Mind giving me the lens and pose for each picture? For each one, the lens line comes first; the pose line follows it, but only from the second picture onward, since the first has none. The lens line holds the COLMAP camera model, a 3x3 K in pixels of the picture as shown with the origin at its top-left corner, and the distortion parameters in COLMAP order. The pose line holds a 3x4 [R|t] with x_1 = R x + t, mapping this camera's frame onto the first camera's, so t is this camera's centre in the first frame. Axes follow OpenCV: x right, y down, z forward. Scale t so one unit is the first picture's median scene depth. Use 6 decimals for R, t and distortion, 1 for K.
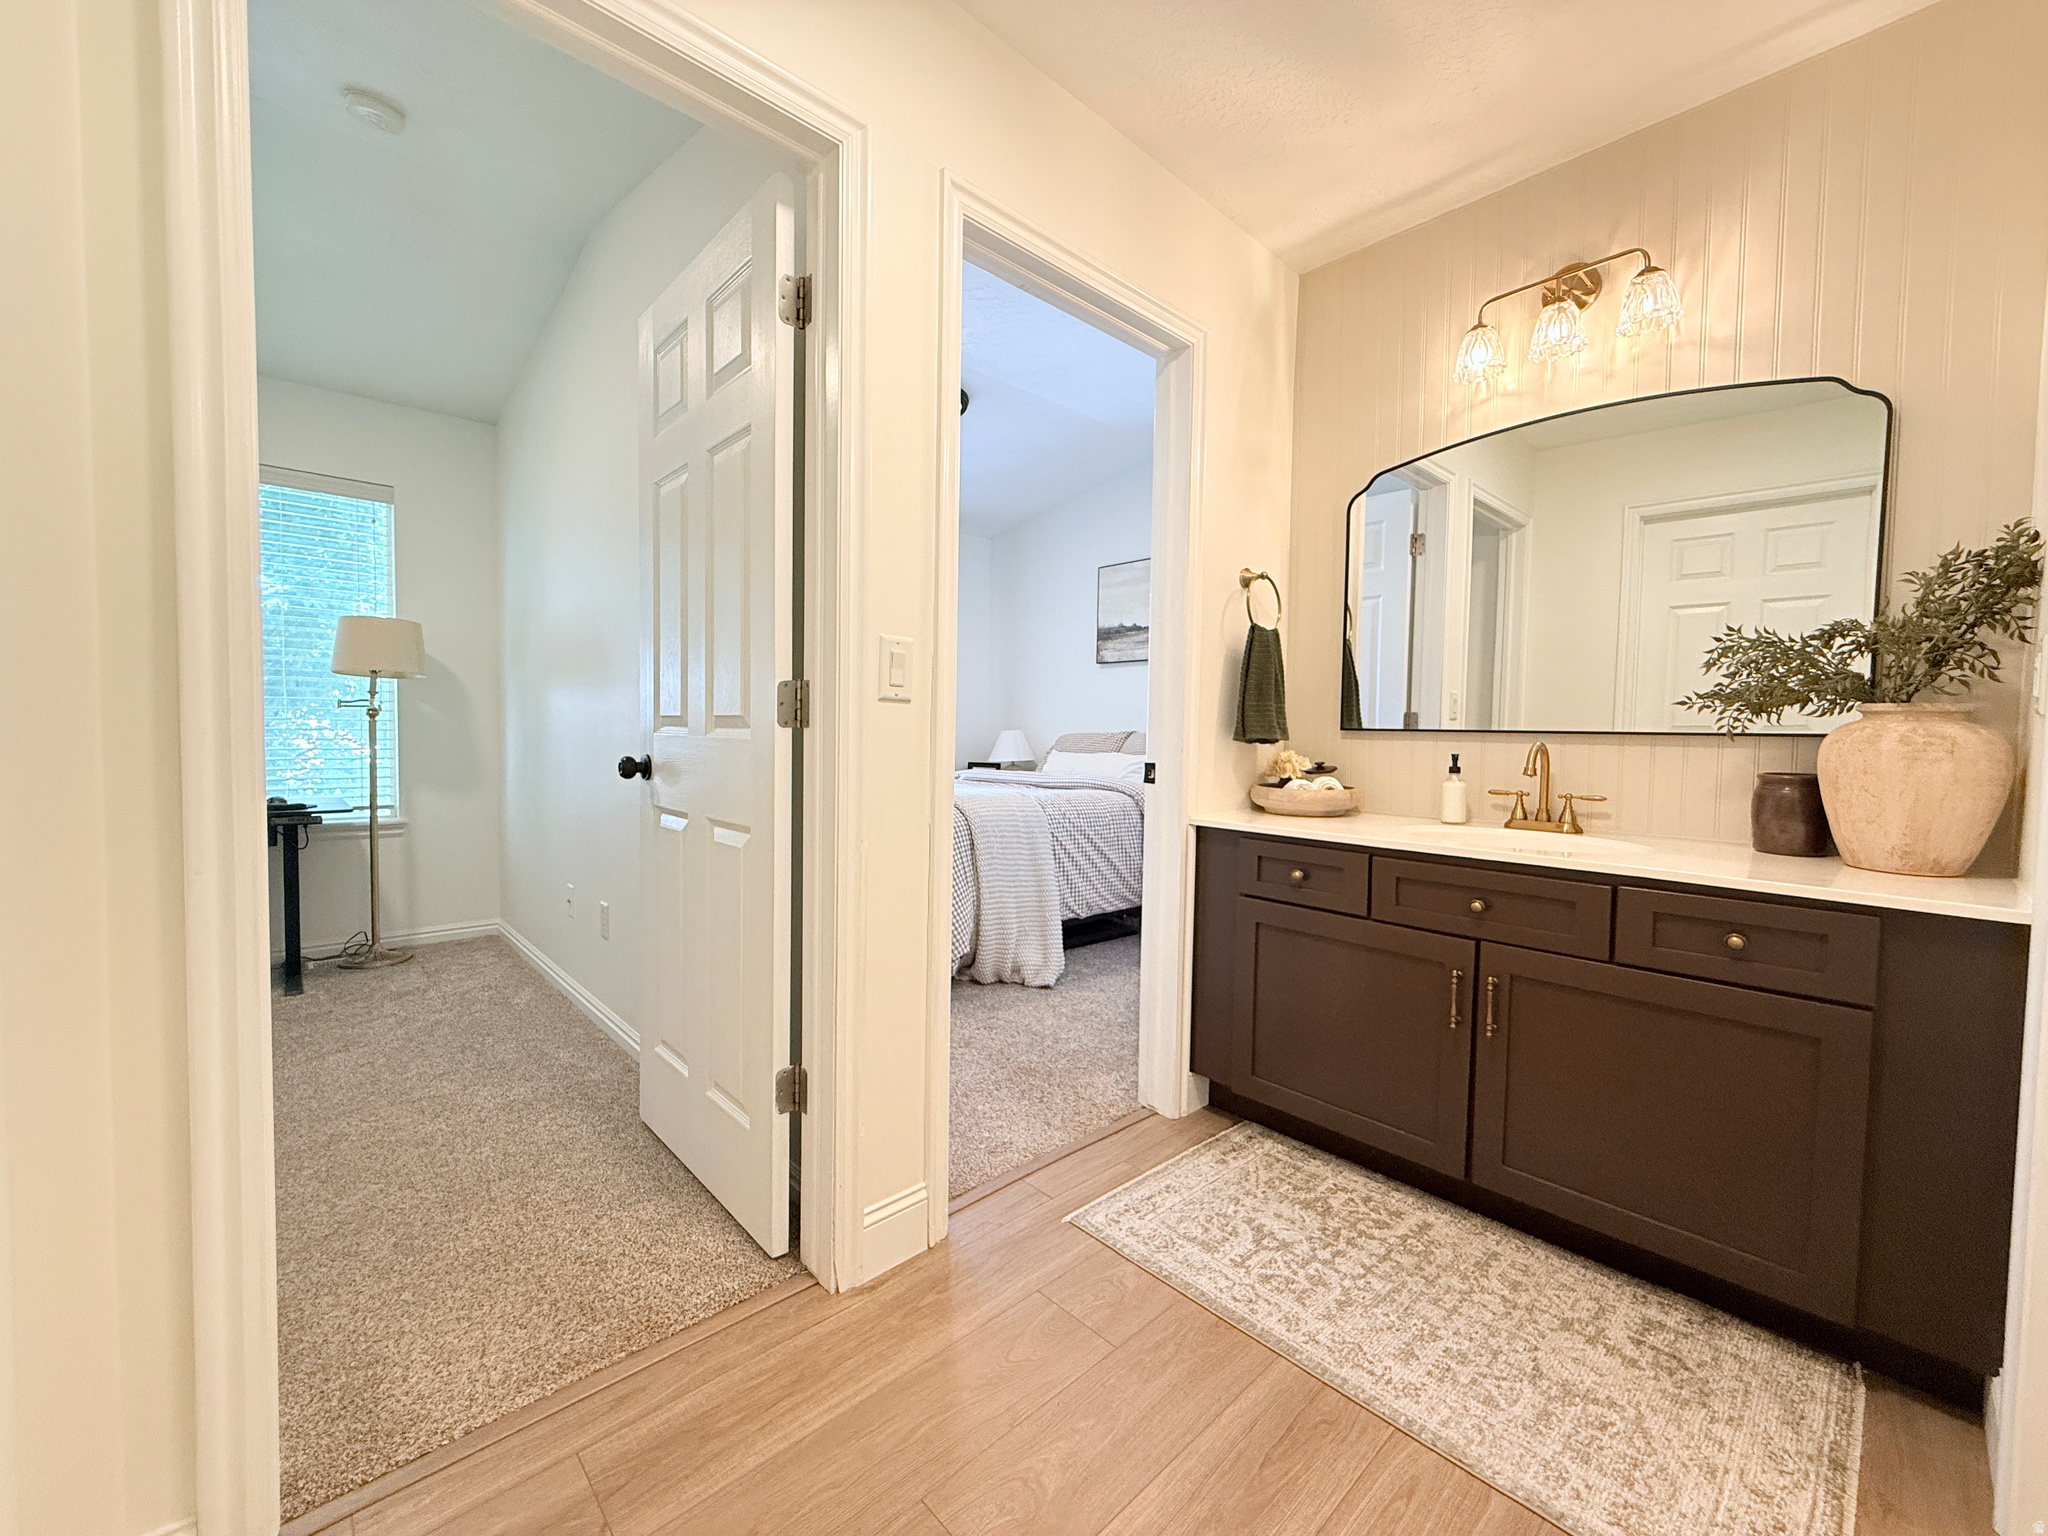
lens RADIAL K [[820.5, 0, 1016.4], [0, 820.5, 764.8], [0, 0, 1]] dist [-0.000532, 0.000590]
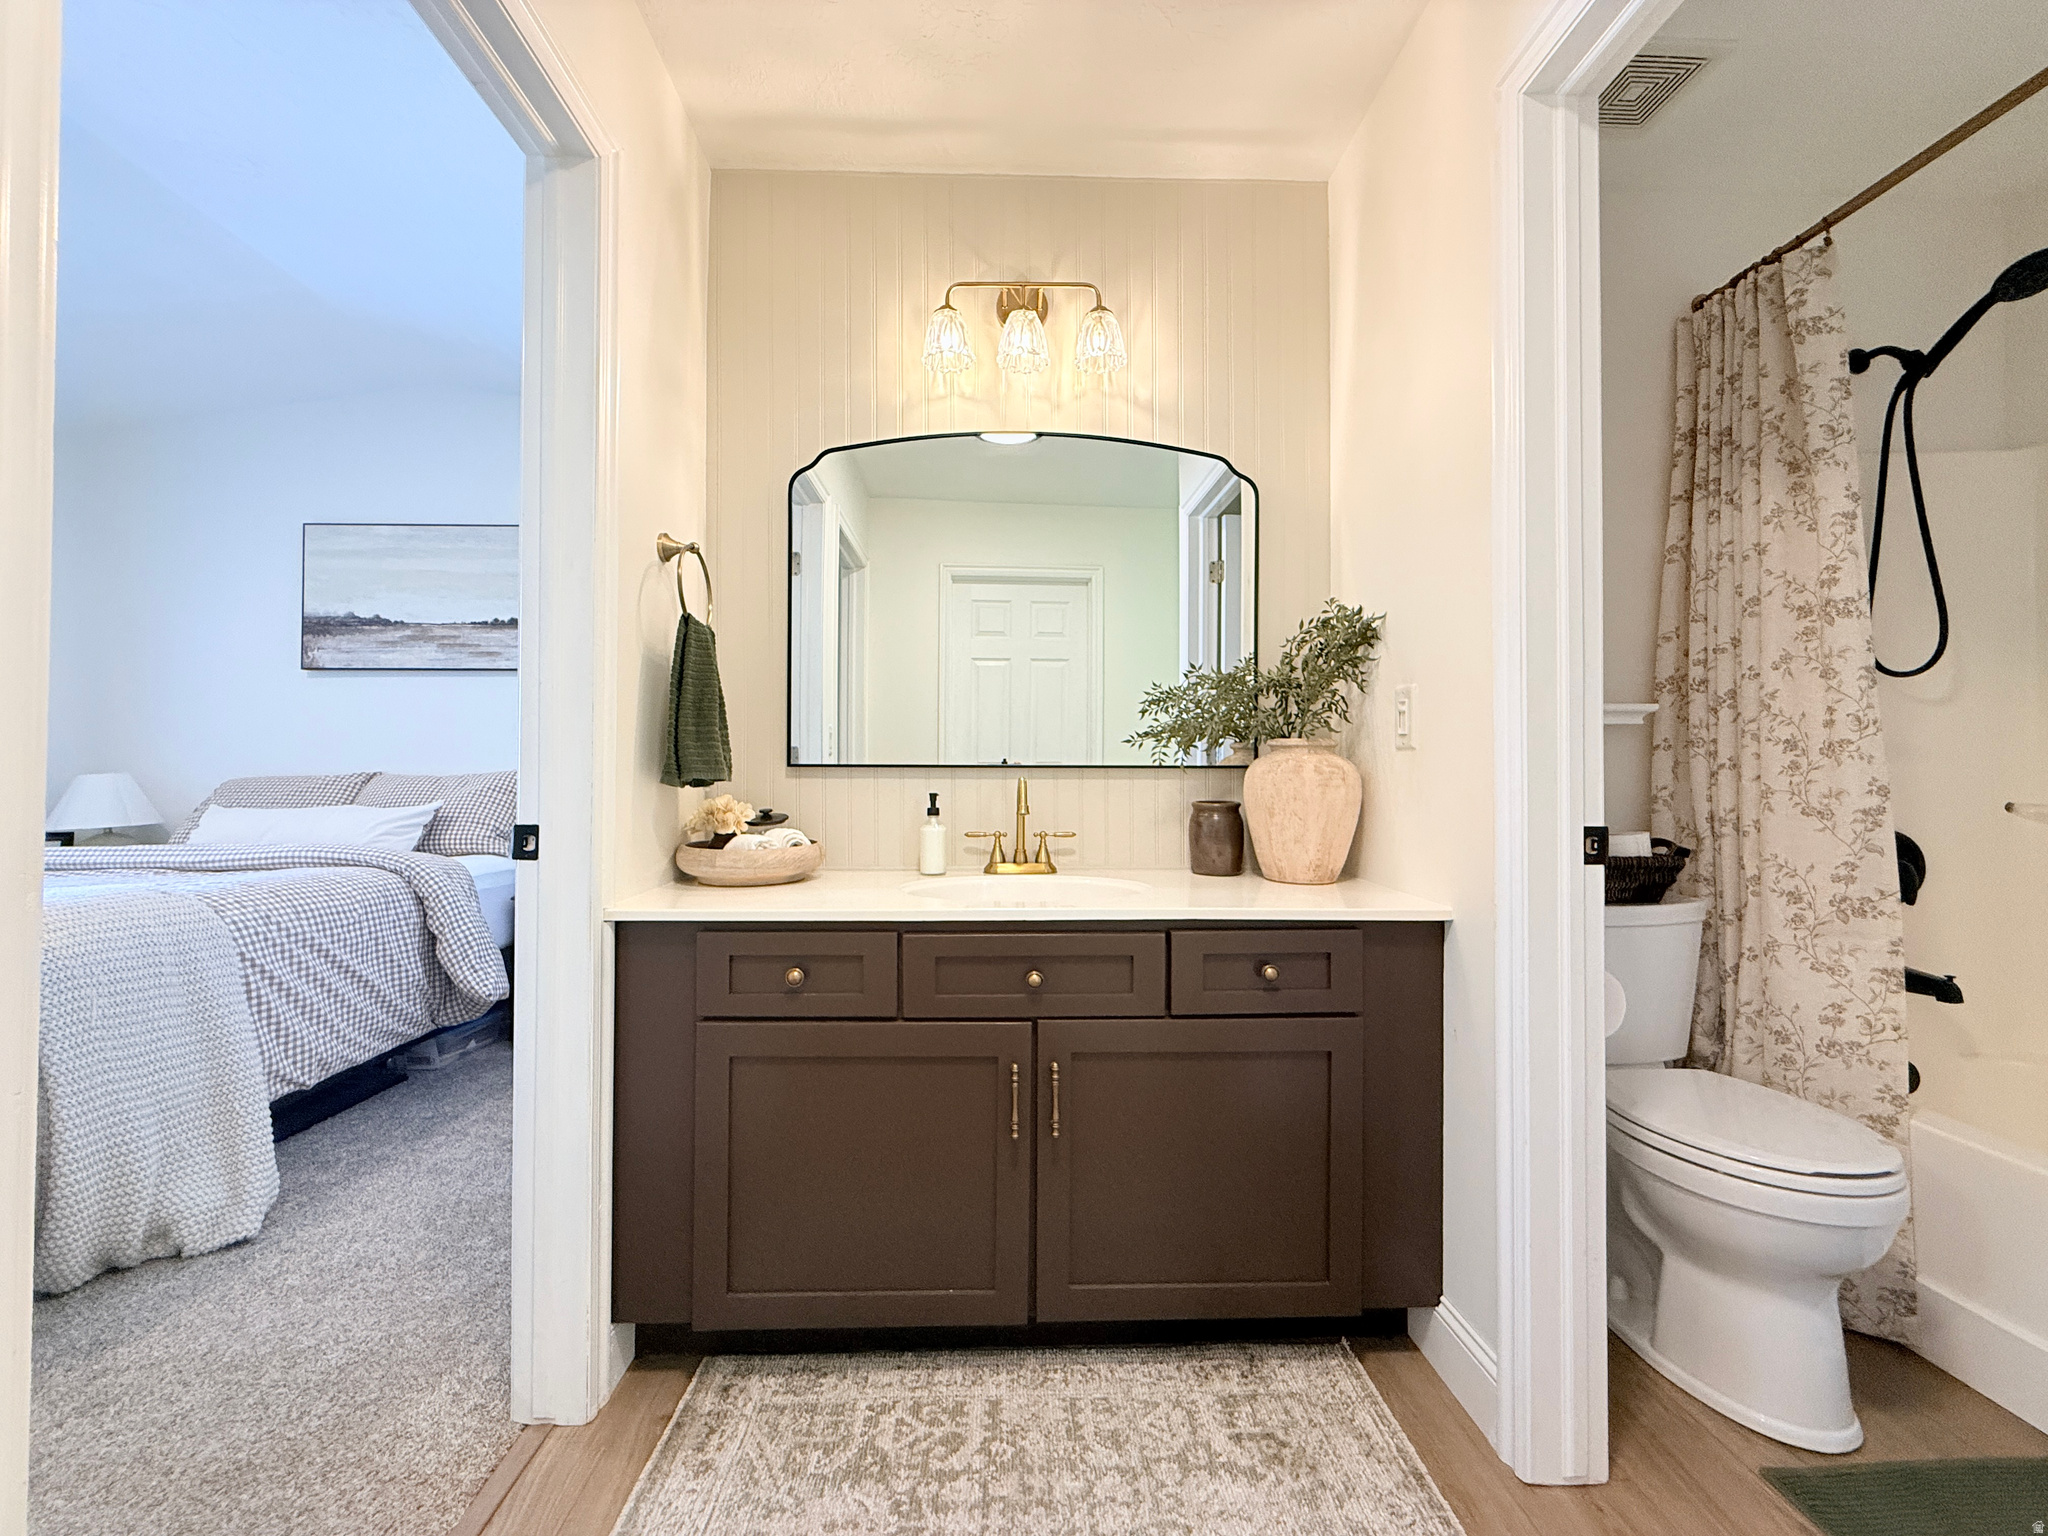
lens RADIAL K [[820.5, 0, 1017.6], [0, 820.5, 765.0], [0, 0, 1]] dist [-0.000532, 0.000590]
pose [[0.655956, -0.006225, 0.754774, -0.050367], [0.041414, 0.998757, -0.027755, -0.014258], [-0.753662, 0.049464, 0.655398, 0.354628]]
